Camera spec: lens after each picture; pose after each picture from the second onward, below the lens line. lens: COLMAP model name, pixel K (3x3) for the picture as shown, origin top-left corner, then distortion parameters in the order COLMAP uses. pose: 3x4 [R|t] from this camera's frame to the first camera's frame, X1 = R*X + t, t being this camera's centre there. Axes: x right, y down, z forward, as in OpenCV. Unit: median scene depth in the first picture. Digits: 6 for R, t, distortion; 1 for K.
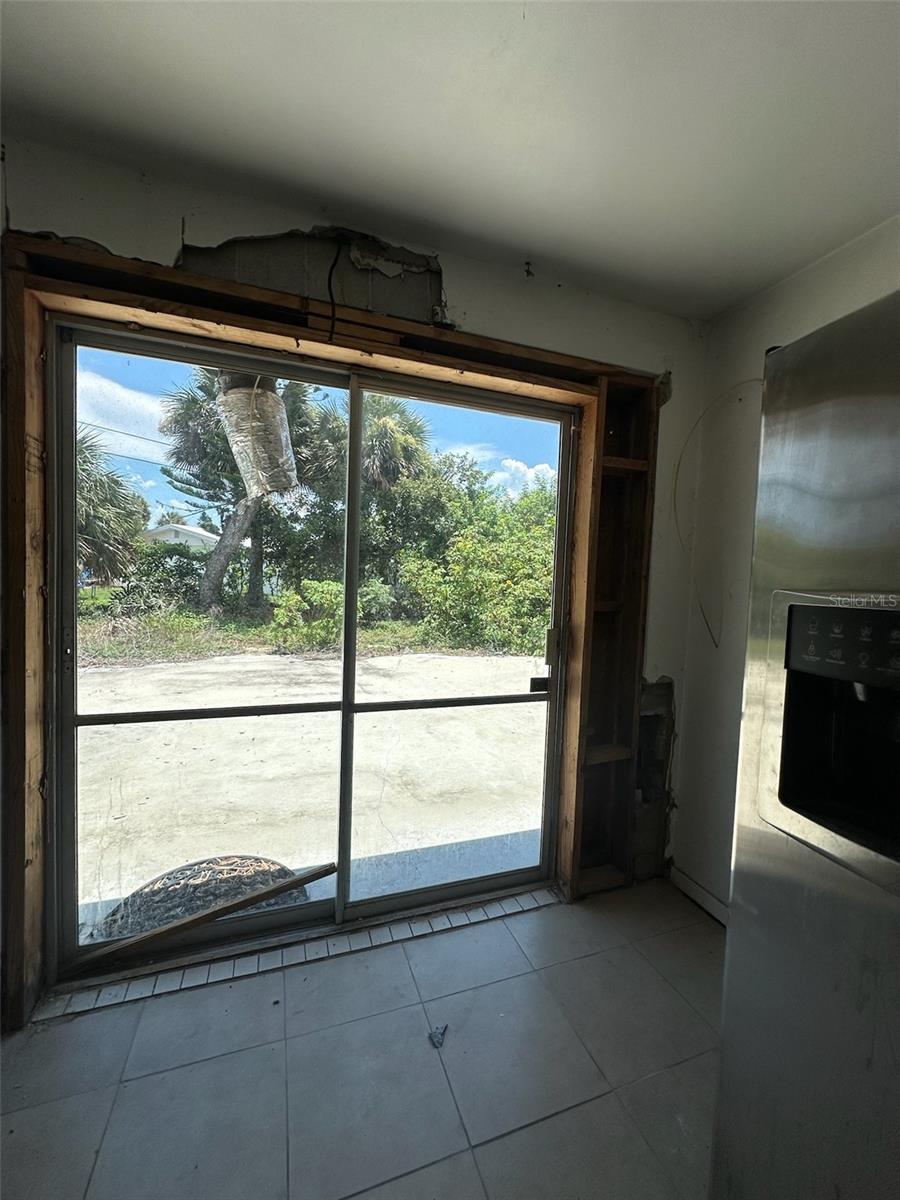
lens RADIAL K [[478.4, 0, 449.1], [0, 478.4, 598.9], [0, 0, 1]] dist [-0.005458, 0.001172]
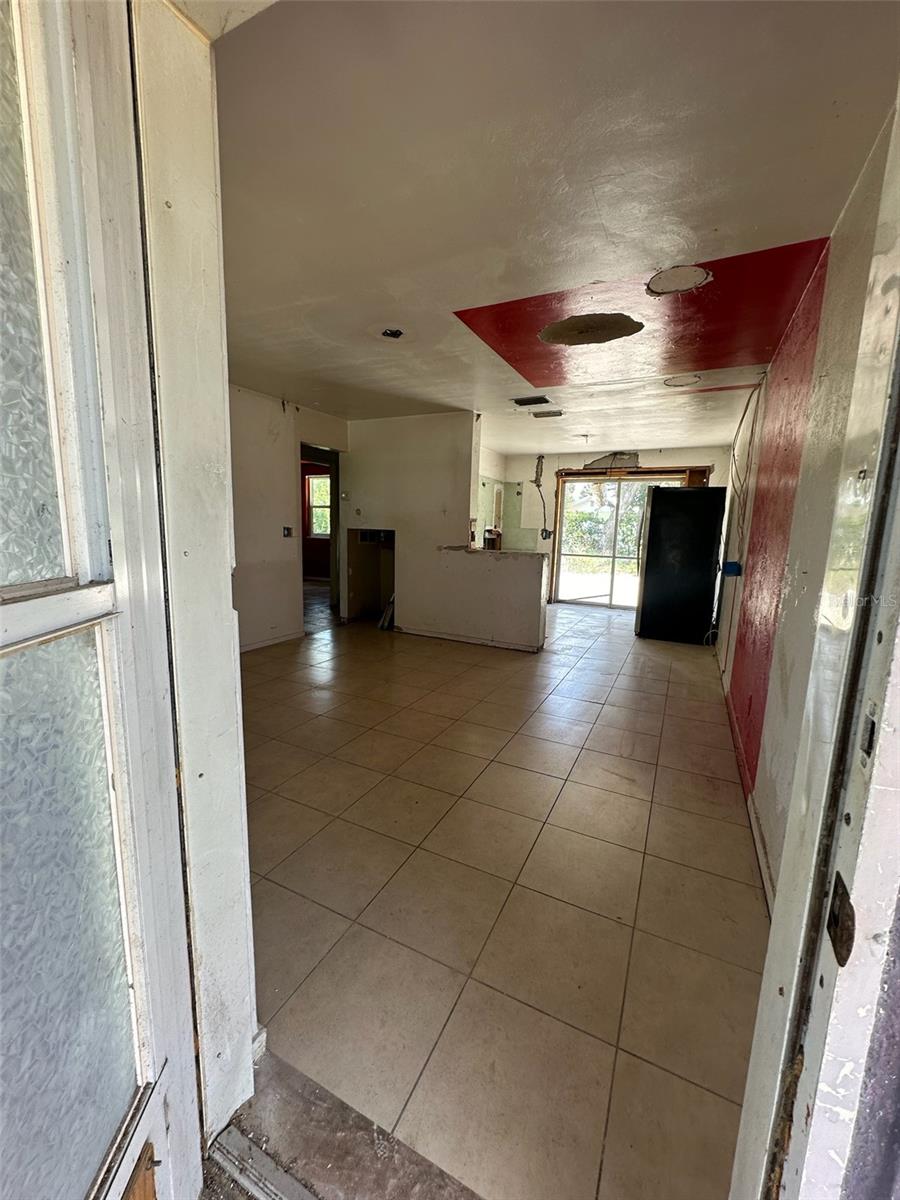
lens RADIAL K [[478.4, 0, 449.4], [0, 478.4, 600.7], [0, 0, 1]] dist [-0.005458, 0.001172]
pose [[0.691111, 0.095144, -0.716459, 1.778987], [-0.036101, 0.994604, 0.097257, 0.236949], [0.721847, -0.041350, 0.690816, -2.884994]]
